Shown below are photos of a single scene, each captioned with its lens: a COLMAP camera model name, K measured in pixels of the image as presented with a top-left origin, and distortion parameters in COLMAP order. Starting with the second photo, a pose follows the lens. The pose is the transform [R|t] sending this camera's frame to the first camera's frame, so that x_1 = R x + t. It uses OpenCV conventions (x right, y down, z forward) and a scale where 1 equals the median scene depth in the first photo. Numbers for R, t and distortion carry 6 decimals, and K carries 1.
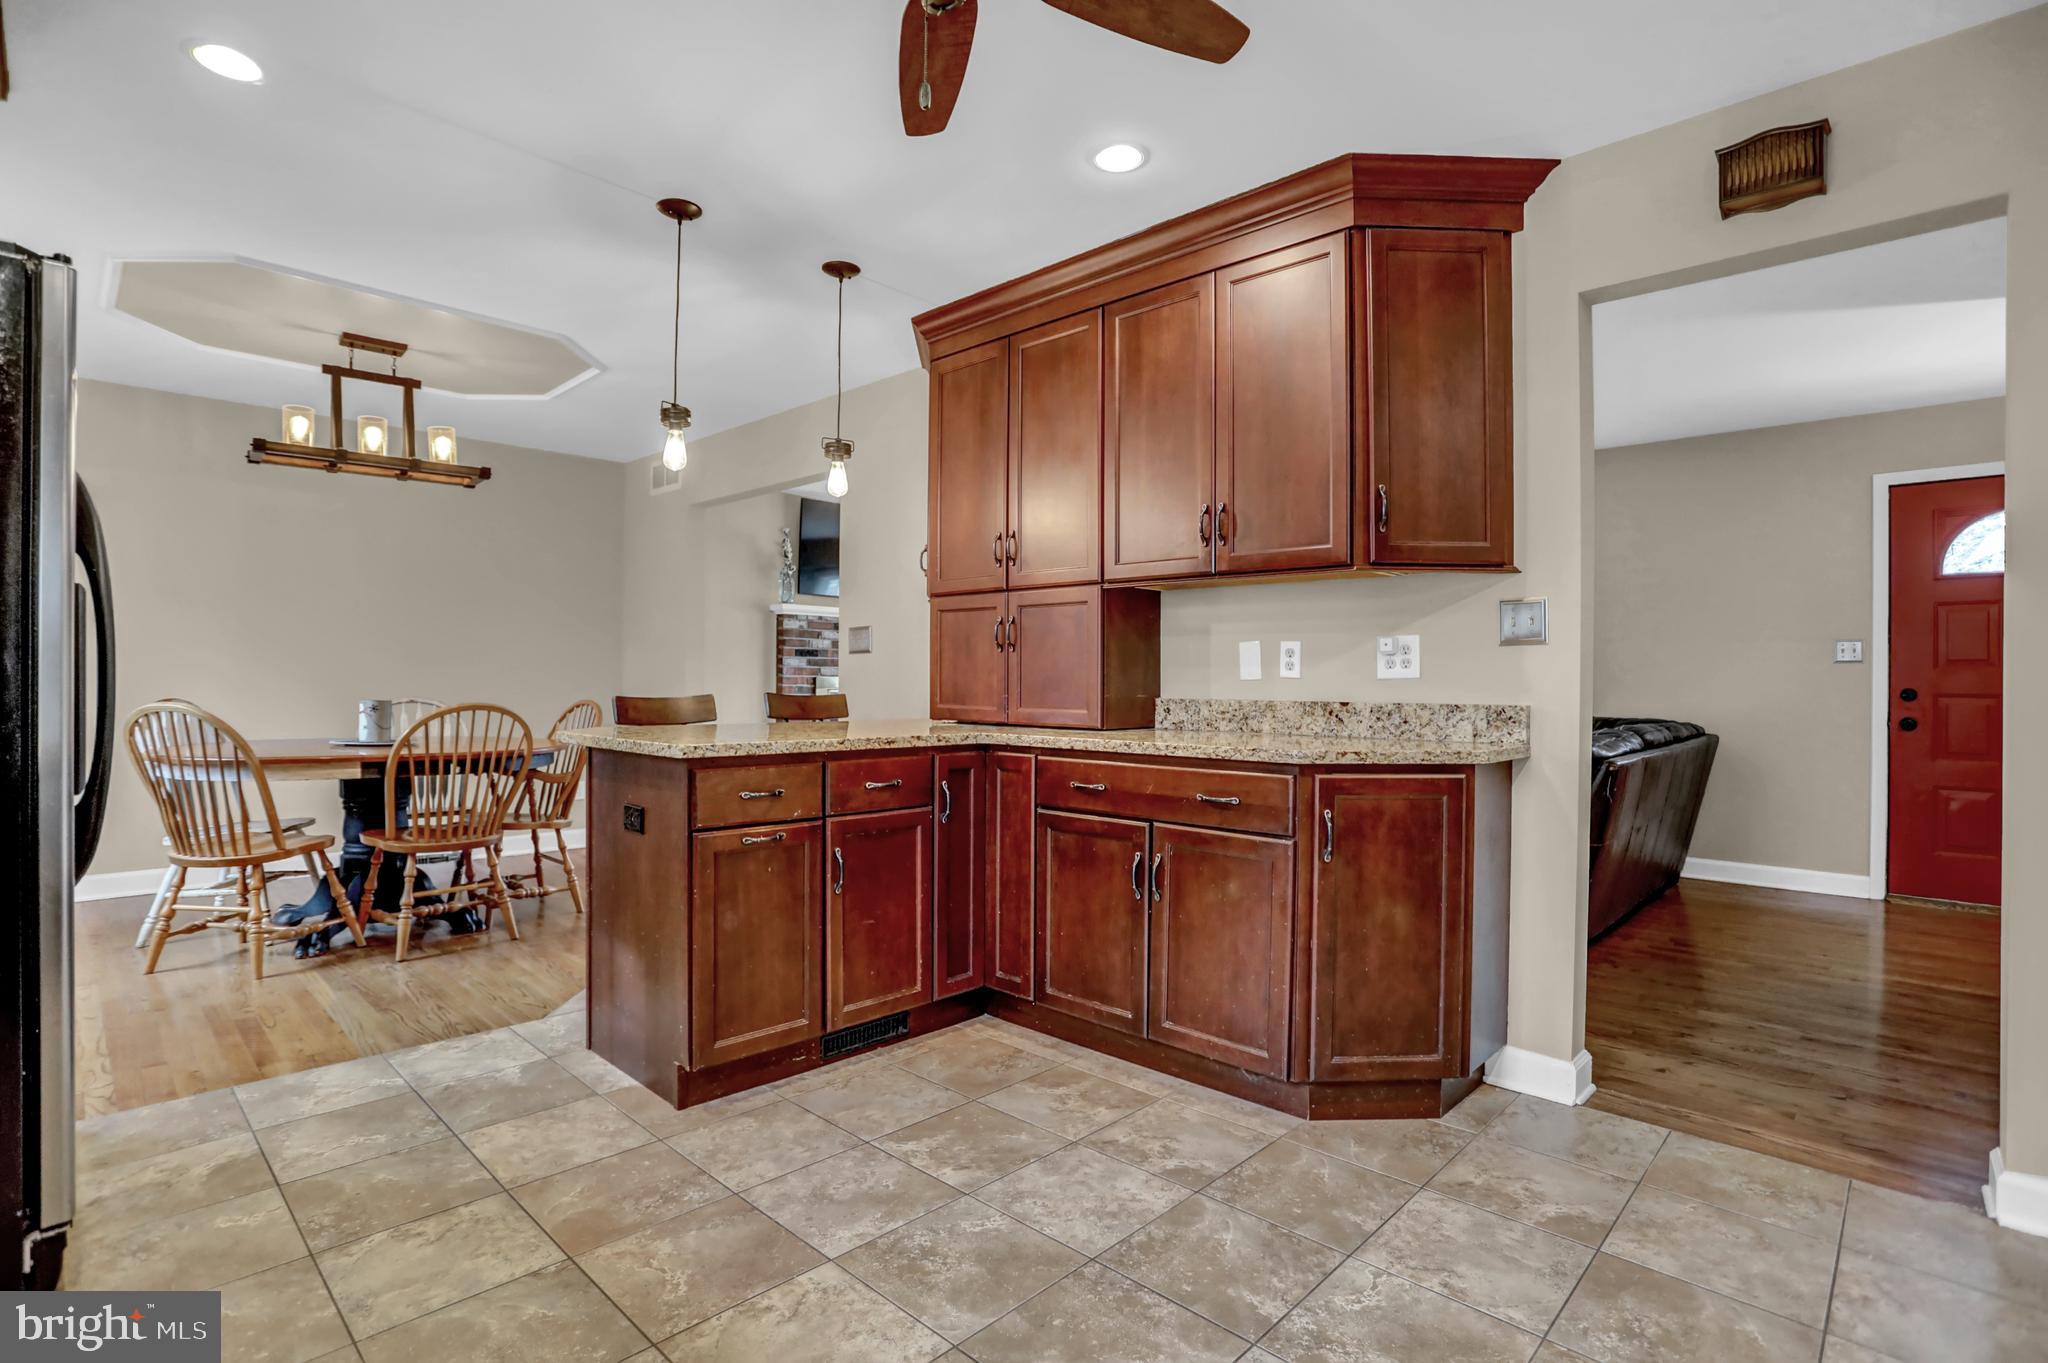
lens RADIAL K [[1004.1, 0, 1031.4], [0, 1004.1, 679.2], [0, 0, 1]] dist [0.003334, 0.000695]
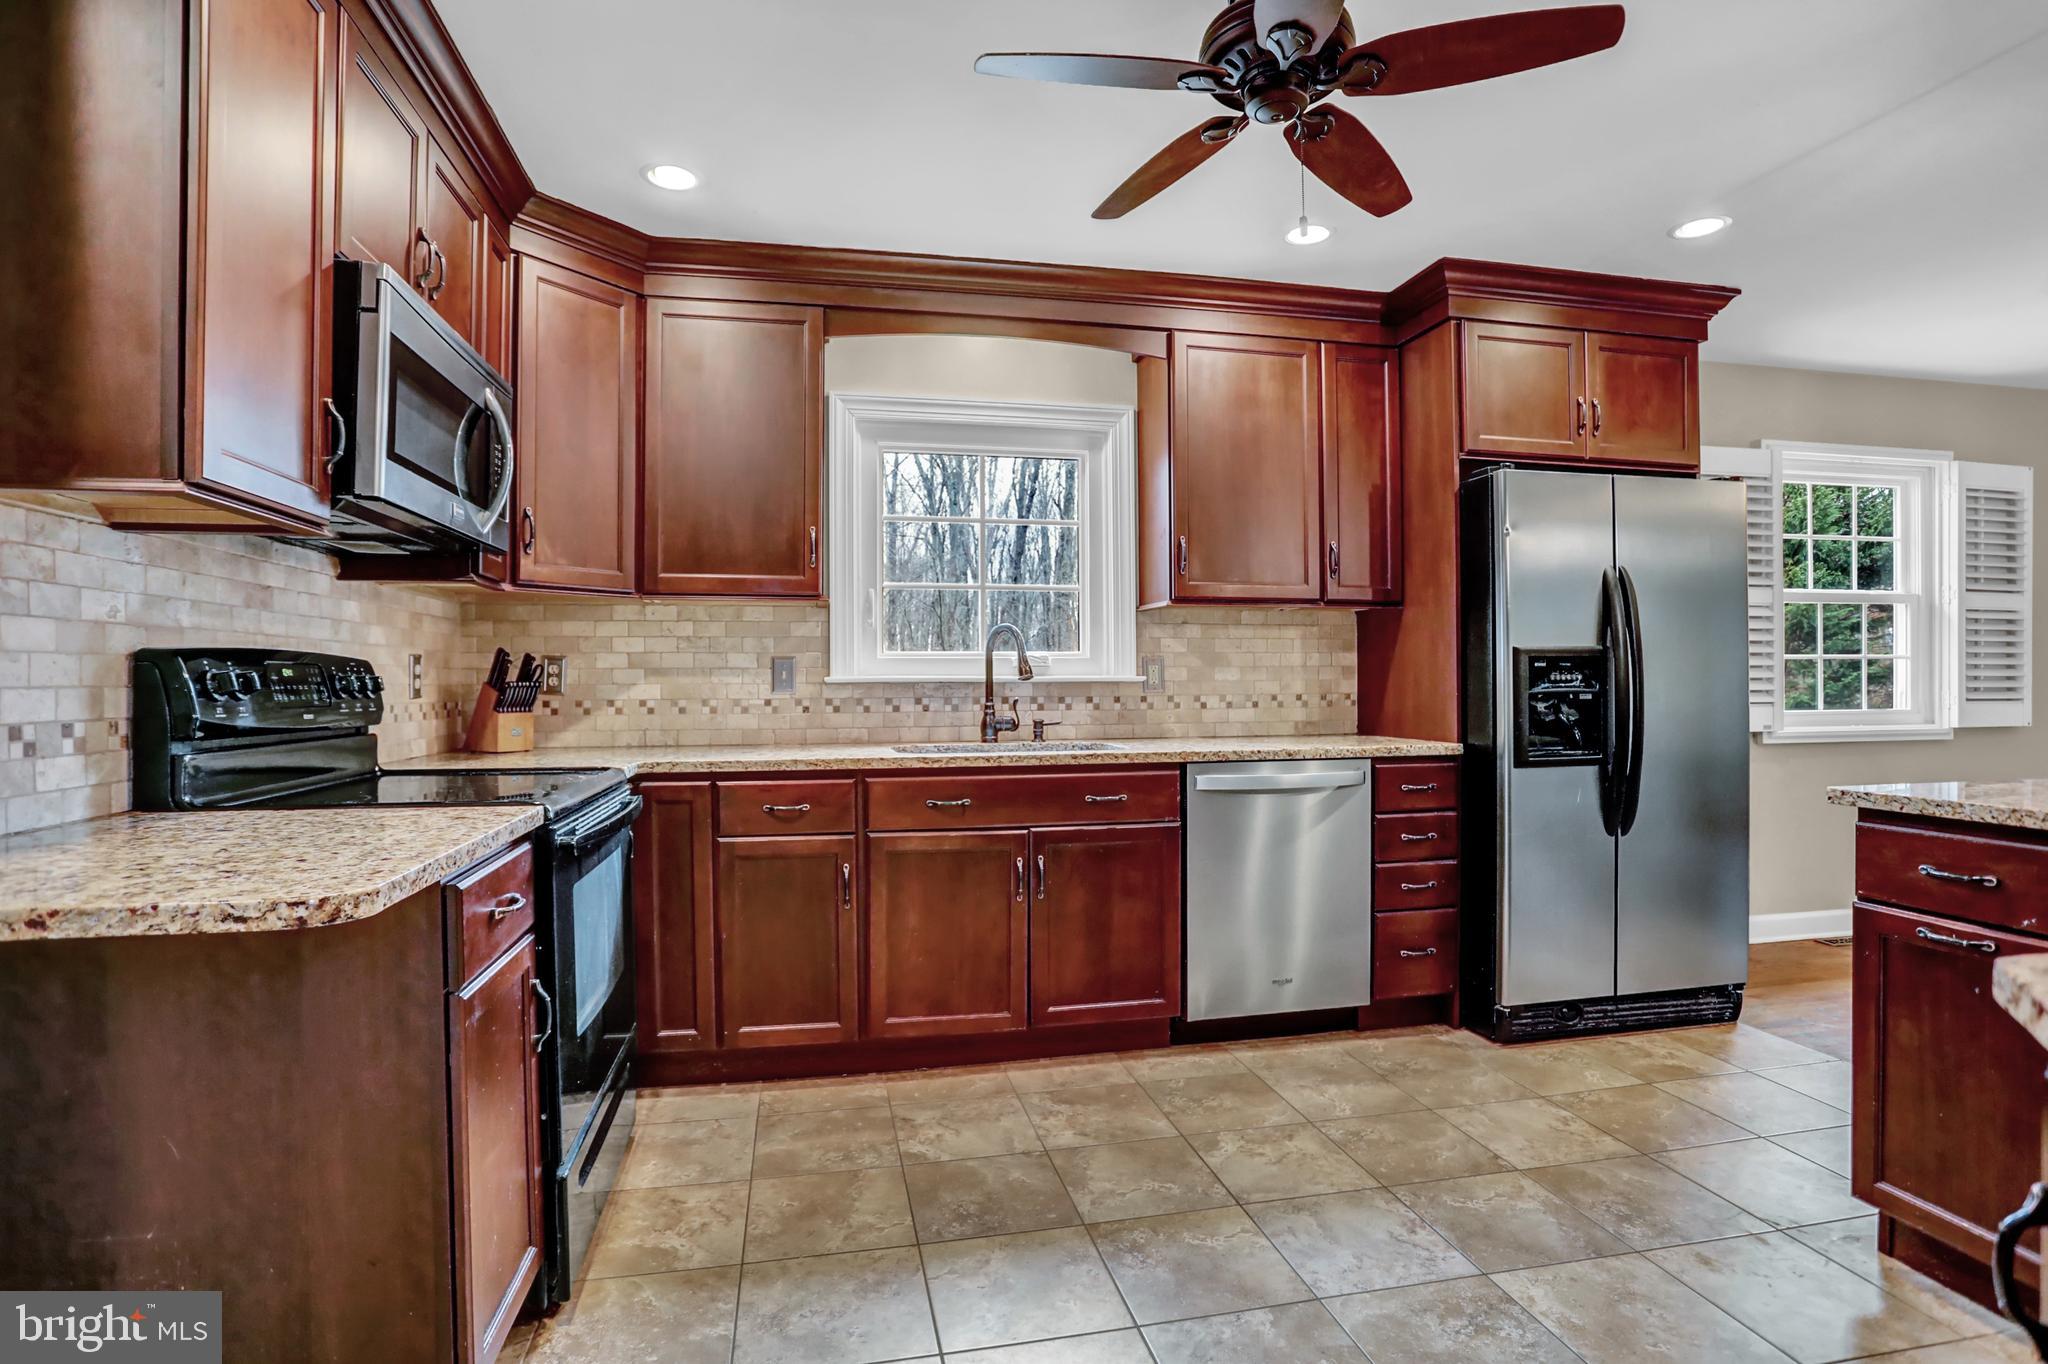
lens RADIAL K [[1004.1, 0, 1027.3], [0, 1004.1, 682.7], [0, 0, 1]] dist [0.003334, 0.000695]
pose [[-0.545858, -0.008353, -0.837836, 0.893414], [-0.001959, 0.999960, -0.008693, -0.012673], [0.837876, -0.003104, -0.545852, 1.143017]]
